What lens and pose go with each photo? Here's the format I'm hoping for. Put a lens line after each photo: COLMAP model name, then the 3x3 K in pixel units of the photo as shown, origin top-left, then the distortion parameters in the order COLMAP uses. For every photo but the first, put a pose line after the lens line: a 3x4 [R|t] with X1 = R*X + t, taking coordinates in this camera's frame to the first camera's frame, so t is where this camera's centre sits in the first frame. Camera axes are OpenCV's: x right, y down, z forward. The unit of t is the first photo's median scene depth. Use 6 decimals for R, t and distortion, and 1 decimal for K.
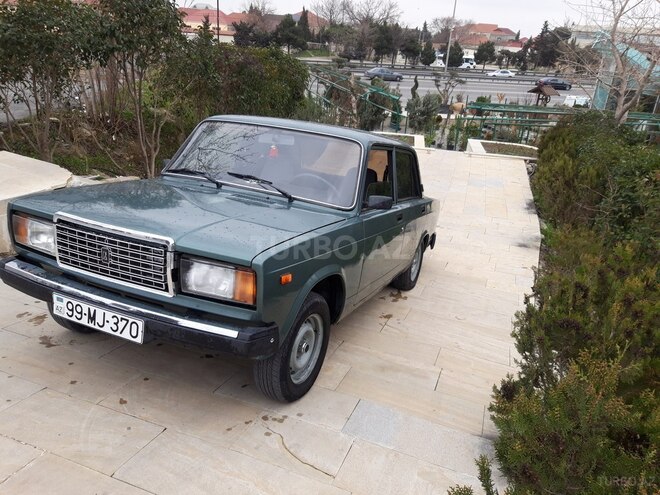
lens RADIAL K [[512.4, 0, 330.0], [0, 512.4, 247.5], [0, 0, 1]] dist [0.059170, -0.119461]
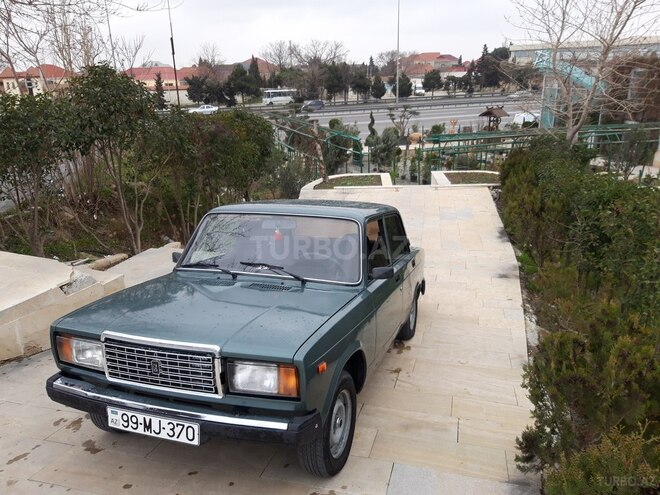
lens RADIAL K [[512.4, 0, 330.0], [0, 512.4, 247.5], [0, 0, 1]] dist [0.059170, -0.119461]
pose [[0.991242, -0.119891, 0.055373, -0.067817], [0.123441, 0.990163, -0.065879, -0.083198], [-0.046930, 0.072137, 0.996290, -0.090495]]
